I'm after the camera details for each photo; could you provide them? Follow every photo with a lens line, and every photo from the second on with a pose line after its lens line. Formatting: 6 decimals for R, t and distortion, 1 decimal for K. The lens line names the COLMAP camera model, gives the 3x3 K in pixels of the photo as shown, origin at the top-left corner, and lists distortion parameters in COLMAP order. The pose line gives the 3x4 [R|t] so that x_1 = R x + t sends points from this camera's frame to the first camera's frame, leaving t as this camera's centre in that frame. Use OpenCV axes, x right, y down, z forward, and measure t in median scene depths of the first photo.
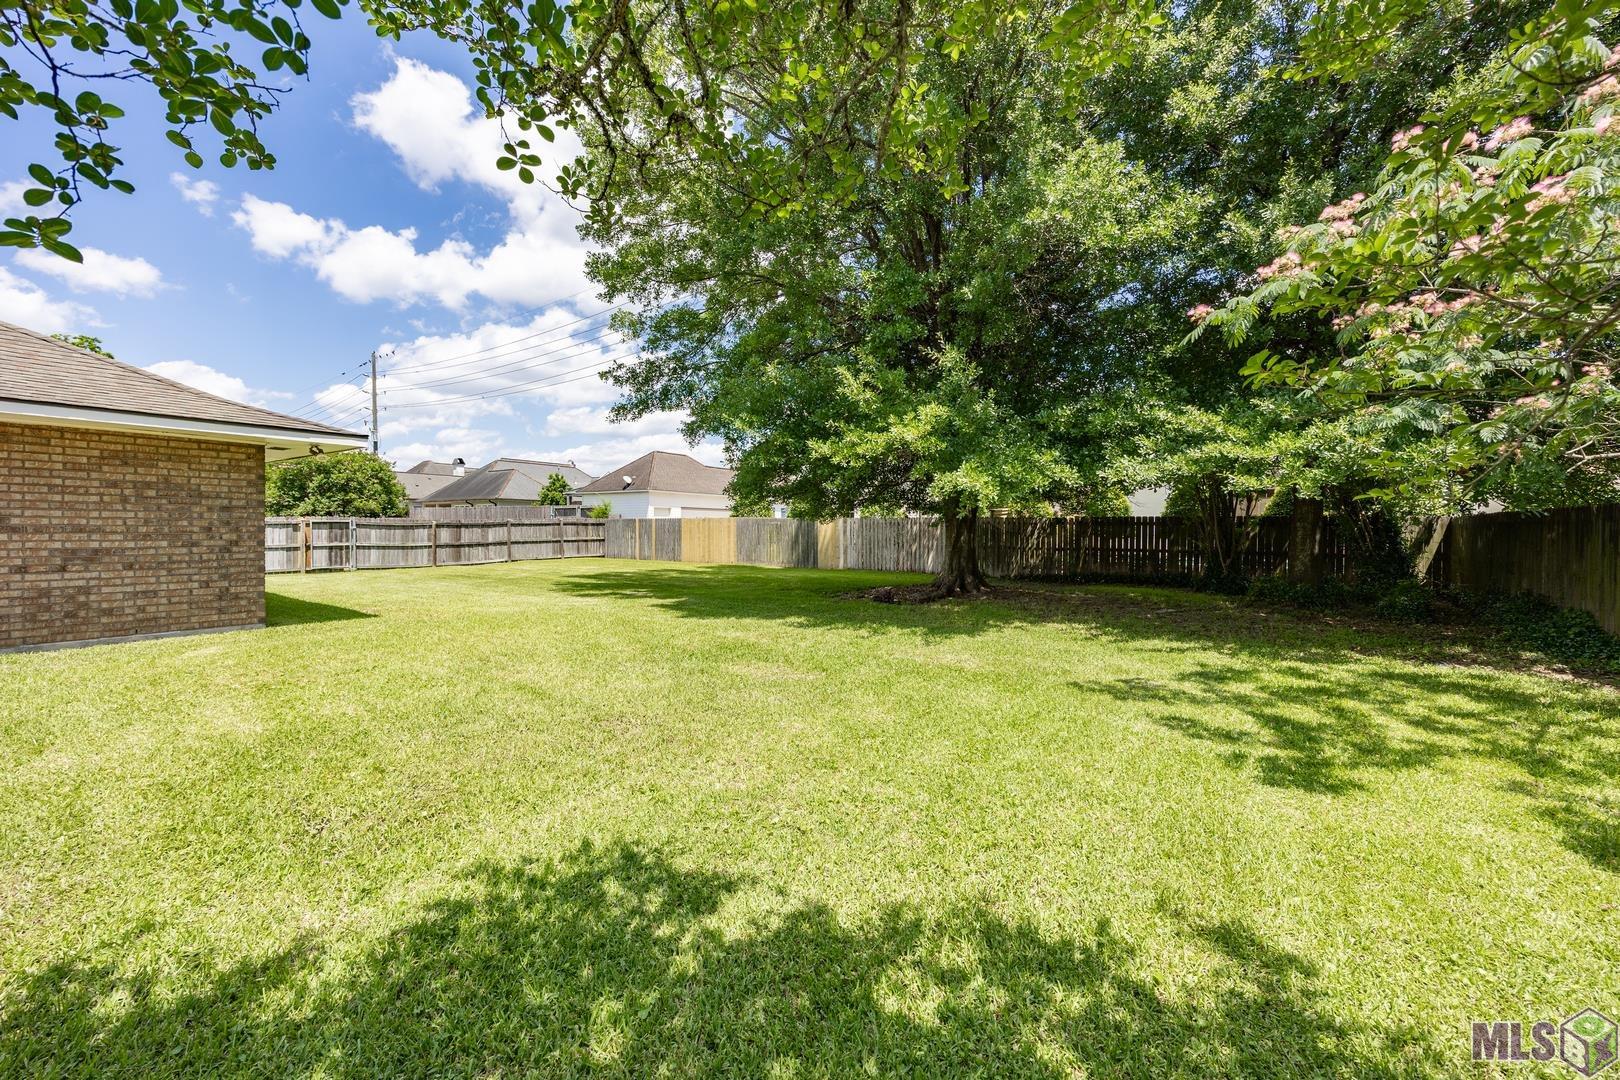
lens RADIAL K [[610.8, 0, 809.3], [0, 610.8, 545.5], [0, 0, 1]] dist [0.000978, 0.000065]
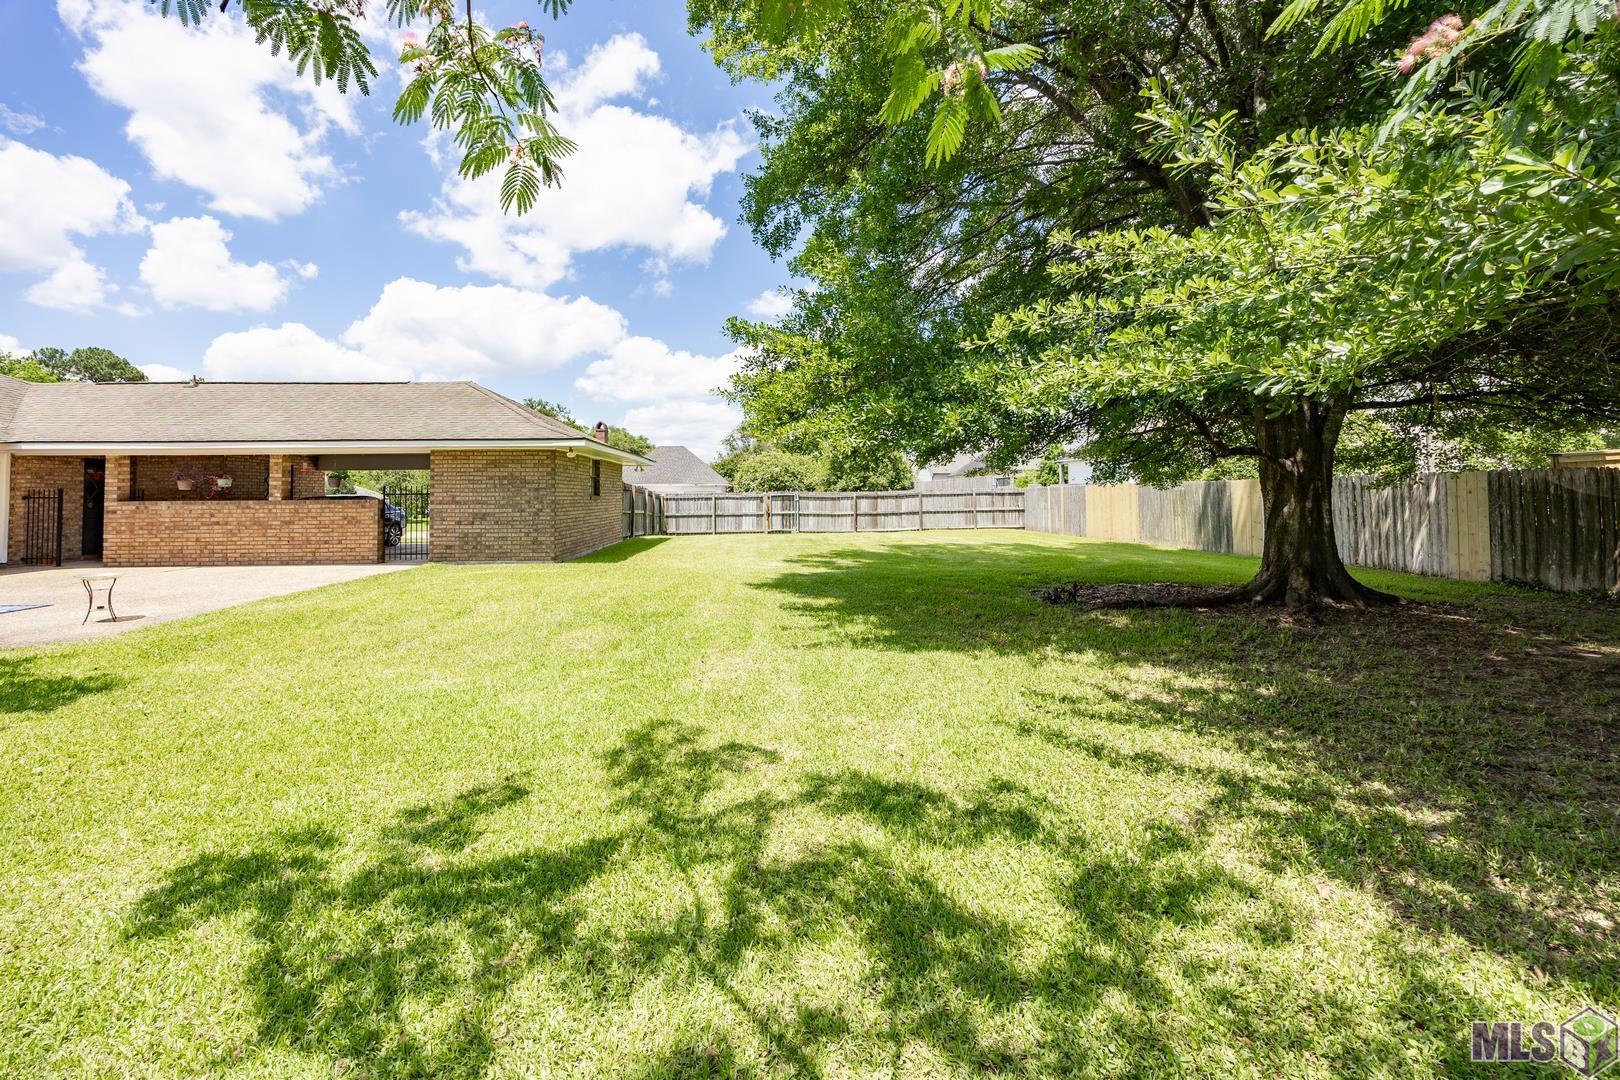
lens RADIAL K [[642.9, 0, 820.1], [0, 642.9, 517.9], [0, 0, 1]] dist [-0.000832, -0.000142]
pose [[0.590666, 0.015115, -0.806775, 0.383109], [-0.012893, 0.999874, 0.009293, -0.003960], [0.806813, 0.004913, 0.590786, 0.249010]]
